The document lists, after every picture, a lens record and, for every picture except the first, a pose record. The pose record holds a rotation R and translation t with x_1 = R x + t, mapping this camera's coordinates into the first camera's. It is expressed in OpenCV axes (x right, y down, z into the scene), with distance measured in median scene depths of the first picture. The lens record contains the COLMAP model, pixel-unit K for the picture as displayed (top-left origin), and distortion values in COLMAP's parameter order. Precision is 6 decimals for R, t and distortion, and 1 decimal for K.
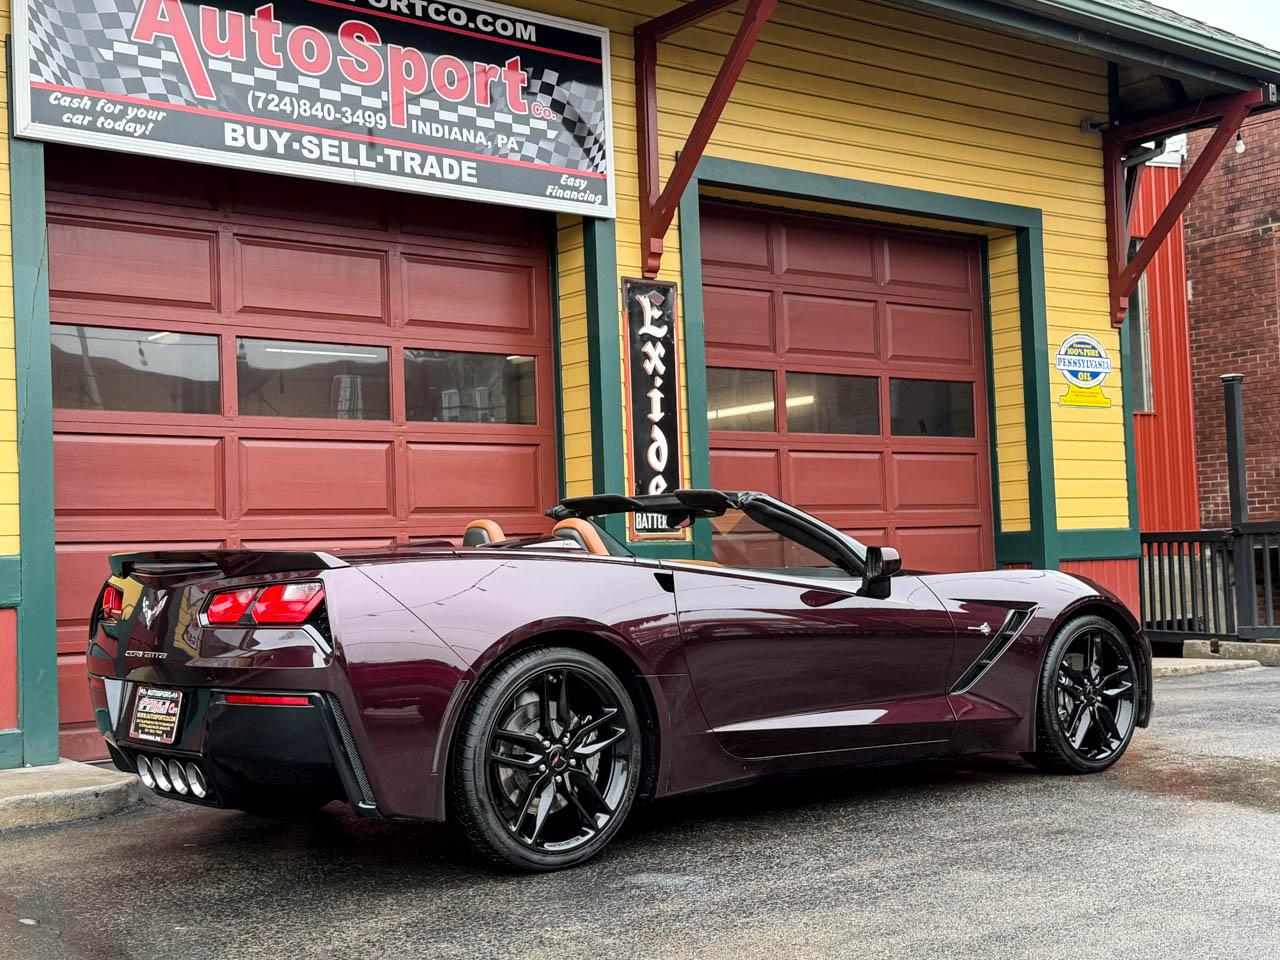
lens RADIAL K [[1644.6, 0, 640.0], [0, 1644.6, 480.0], [0, 0, 1]] dist [0.210351, -0.527000]
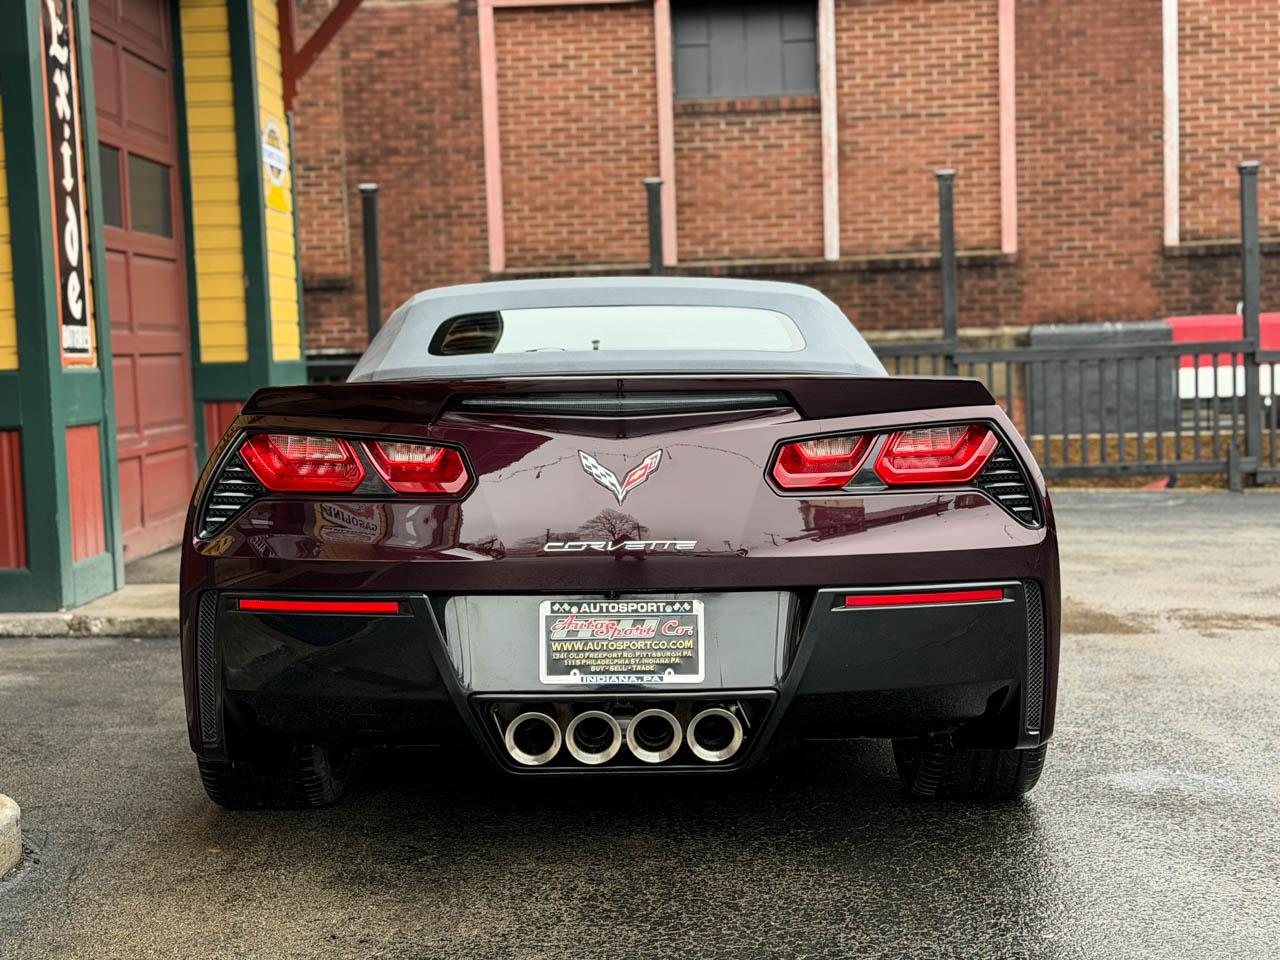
lens RADIAL K [[1969.4, 0, 640.0], [0, 1969.4, 480.0], [0, 0, 1]] dist [-0.015929, 0.626601]
pose [[0.637632, -0.035280, 0.769533, -0.497807], [-0.033094, 0.996774, 0.073120, 0.016006], [-0.769630, -0.072091, 0.634408, 0.318360]]
